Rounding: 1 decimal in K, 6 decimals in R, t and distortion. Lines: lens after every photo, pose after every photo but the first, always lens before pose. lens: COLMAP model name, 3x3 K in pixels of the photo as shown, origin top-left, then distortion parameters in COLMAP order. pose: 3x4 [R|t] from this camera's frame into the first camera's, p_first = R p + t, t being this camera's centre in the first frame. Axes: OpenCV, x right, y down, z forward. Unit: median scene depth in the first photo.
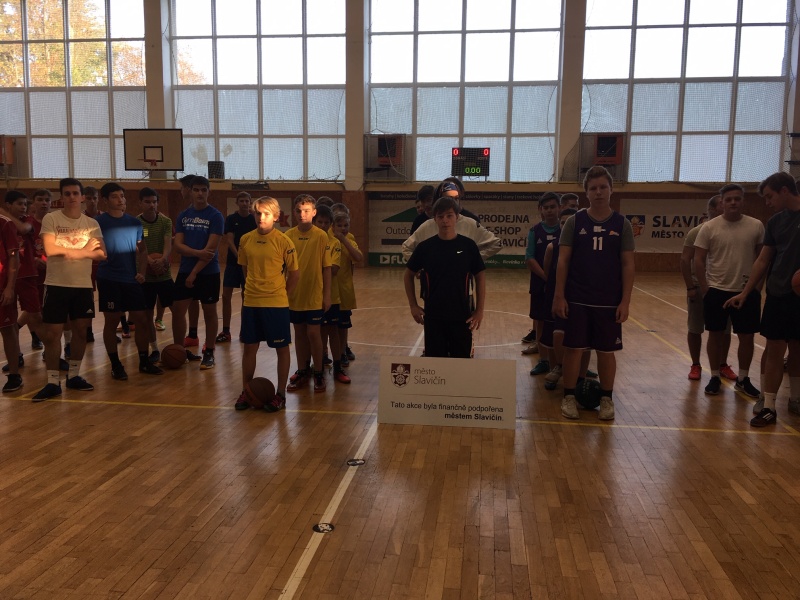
lens RADIAL K [[644.9, 0, 406.6], [0, 644.9, 290.3], [0, 0, 1]] dist [0.058492, -0.067409]
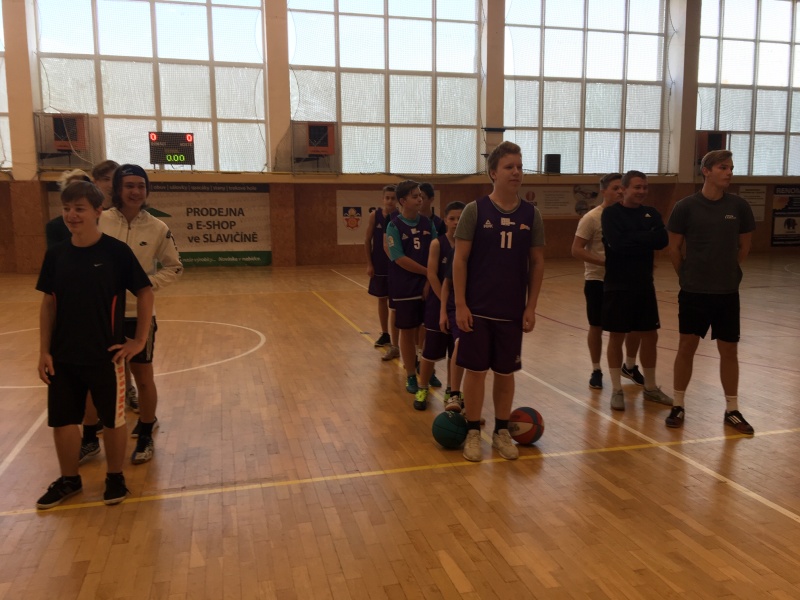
lens RADIAL K [[702.2, 0, 387.0], [0, 702.2, 284.4], [0, 0, 1]] dist [0.062664, -0.073118]
pose [[0.929354, -0.053360, 0.365312, -0.426935], [0.056434, 0.998404, 0.002265, -0.010723], [-0.364850, 0.018511, 0.930882, 0.054673]]
